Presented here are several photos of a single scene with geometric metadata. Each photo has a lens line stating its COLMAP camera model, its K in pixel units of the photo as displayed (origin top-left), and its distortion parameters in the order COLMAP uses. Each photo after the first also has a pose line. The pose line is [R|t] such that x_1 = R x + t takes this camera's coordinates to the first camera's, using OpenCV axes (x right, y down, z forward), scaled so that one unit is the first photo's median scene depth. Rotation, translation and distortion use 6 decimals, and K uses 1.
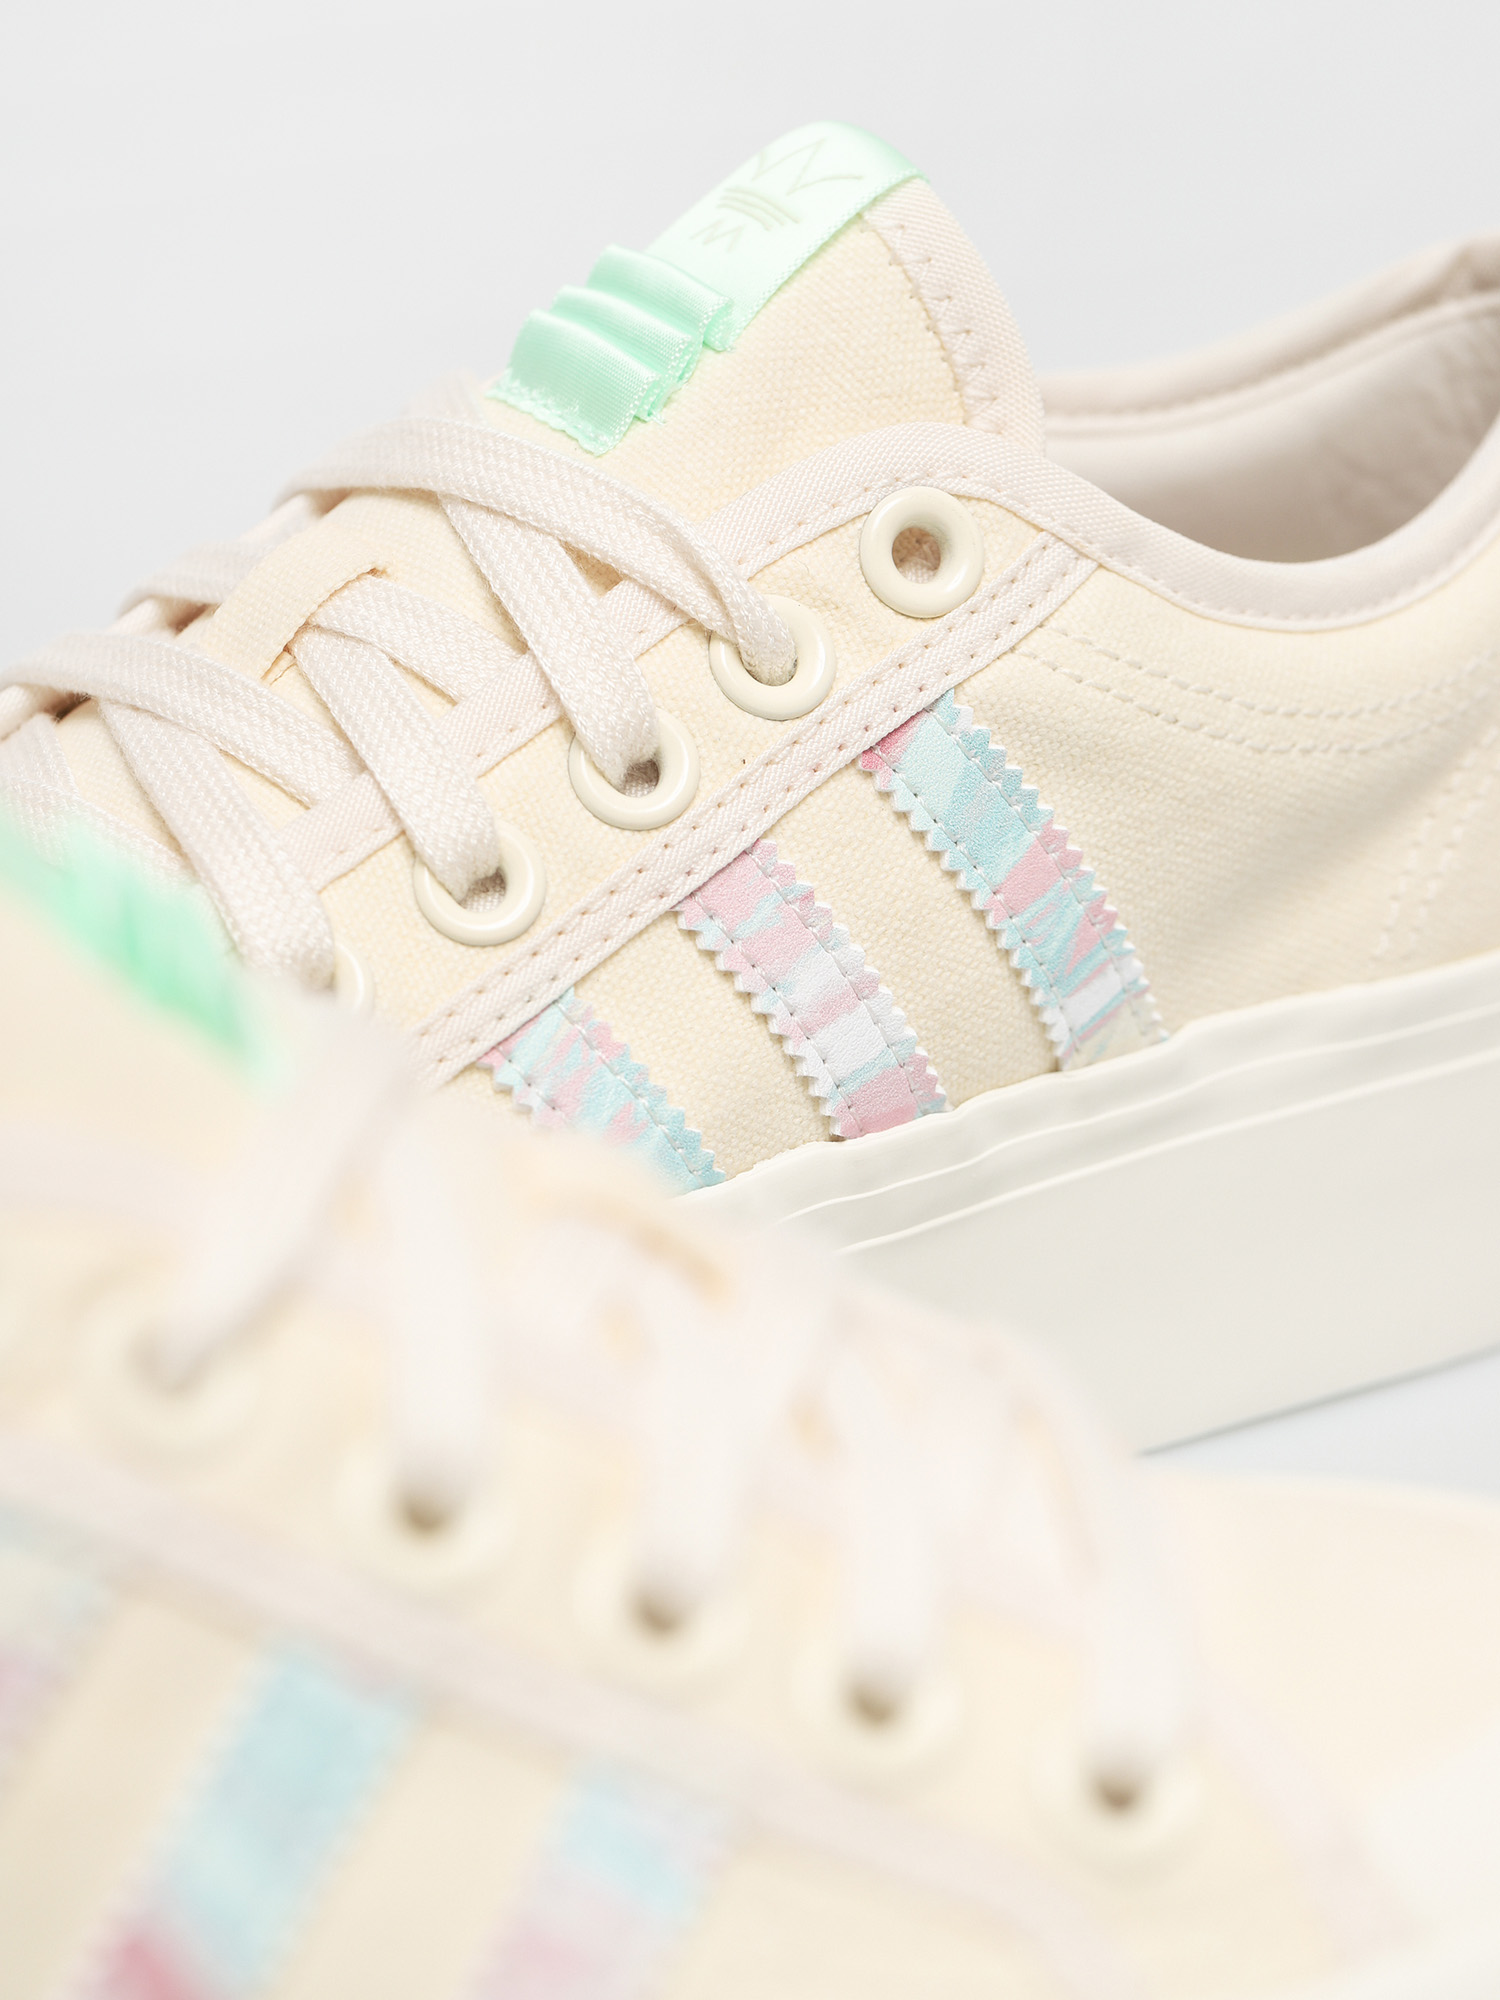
lens RADIAL K [[8221.3, 0, 750.0], [0, 8221.3, 1000.0], [0, 0, 1]] dist [-0.145861, -0.173109]
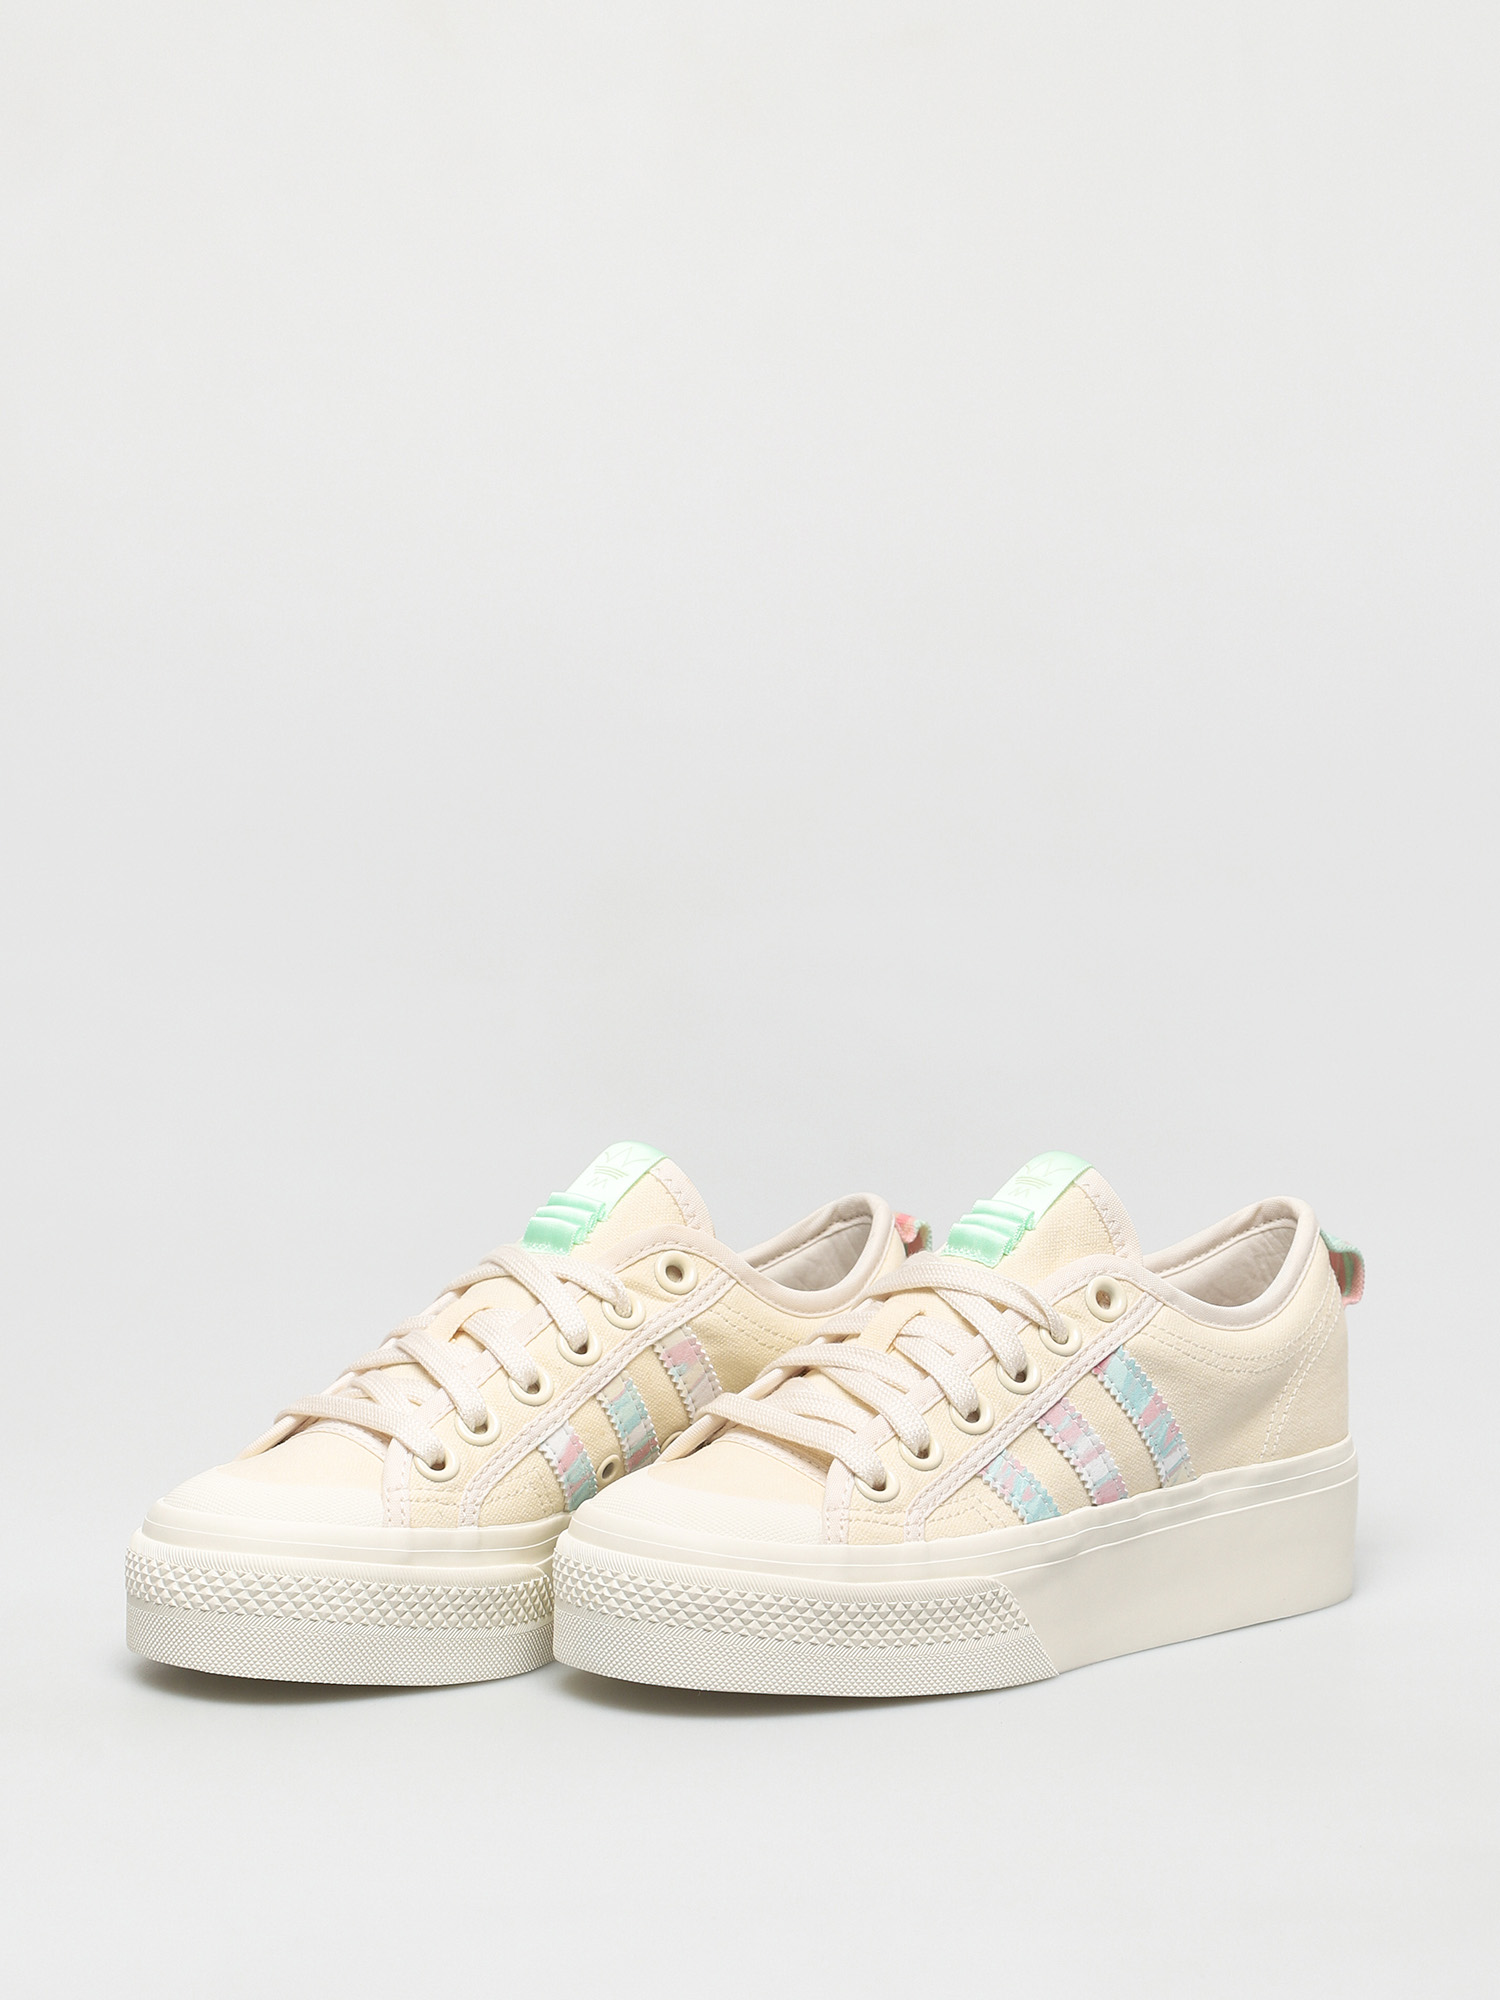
lens RADIAL K [[8221.3, 0, 750.0], [0, 8221.3, 1000.0], [0, 0, 1]] dist [-0.145861, -0.173109]
pose [[0.993322, -0.050661, 0.103661, -0.385275], [0.068686, 0.981544, -0.178474, 0.337727], [-0.092706, 0.184402, 0.978469, -1.749878]]
